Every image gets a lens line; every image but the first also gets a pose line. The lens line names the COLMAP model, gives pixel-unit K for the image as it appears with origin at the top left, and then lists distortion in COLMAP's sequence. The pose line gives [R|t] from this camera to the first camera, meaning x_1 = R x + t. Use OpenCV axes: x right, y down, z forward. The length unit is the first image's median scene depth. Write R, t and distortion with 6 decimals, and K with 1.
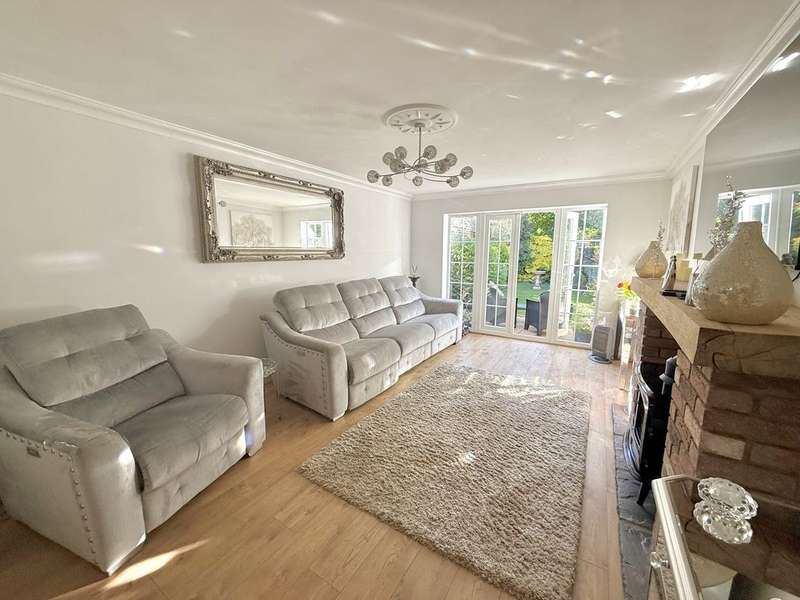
lens RADIAL K [[316.7, 0, 395.3], [0, 316.7, 299.6], [0, 0, 1]] dist [0.000150, -0.000542]
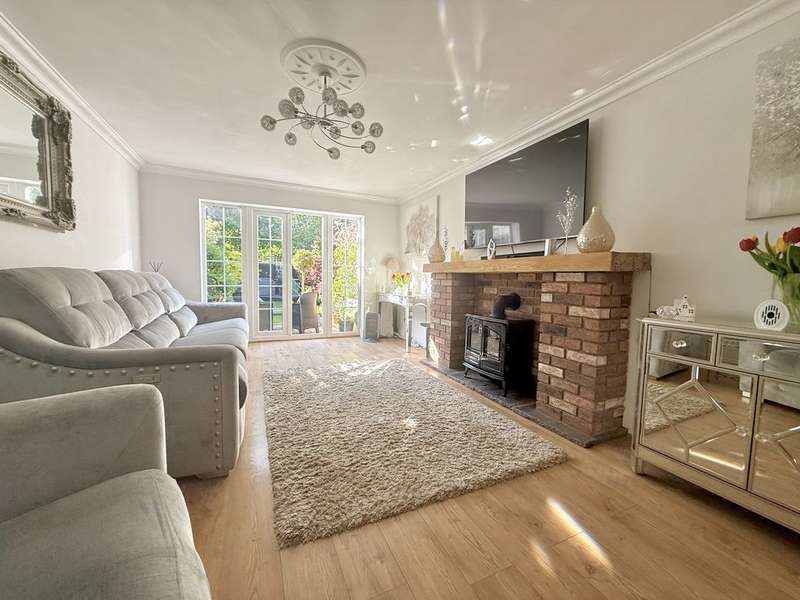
lens RADIAL K [[316.7, 0, 398.8], [0, 316.7, 299.2], [0, 0, 1]] dist [0.000150, -0.000542]
pose [[0.540890, -0.047248, 0.839765, -0.413547], [0.107666, 0.994097, -0.013416, 0.073746], [-0.834174, 0.097671, 0.542784, 0.289718]]
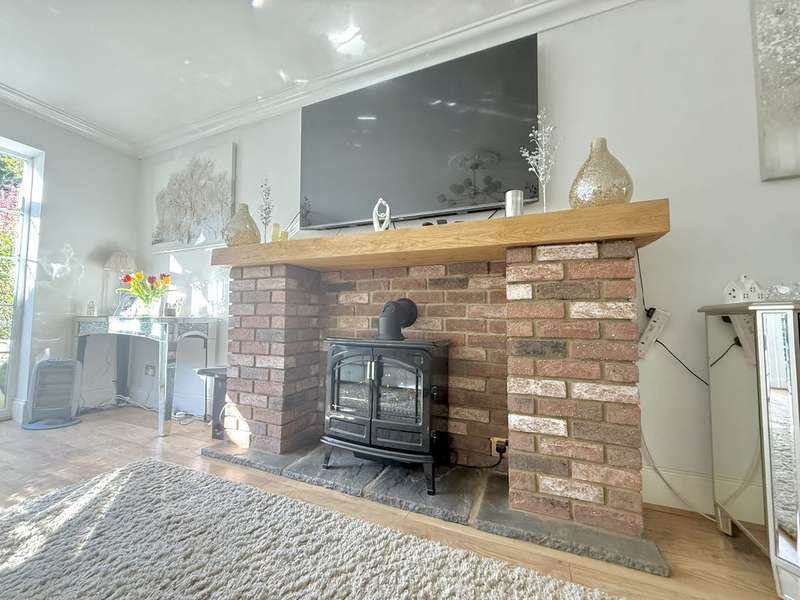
lens RADIAL K [[316.7, 0, 399.0], [0, 316.7, 300.9], [0, 0, 1]] dist [0.000150, -0.000542]
pose [[-0.163897, 0.055735, 0.984902, -0.002441], [0.136176, 0.990123, -0.033369, 0.100561], [-0.977033, 0.128651, -0.169868, 0.612485]]
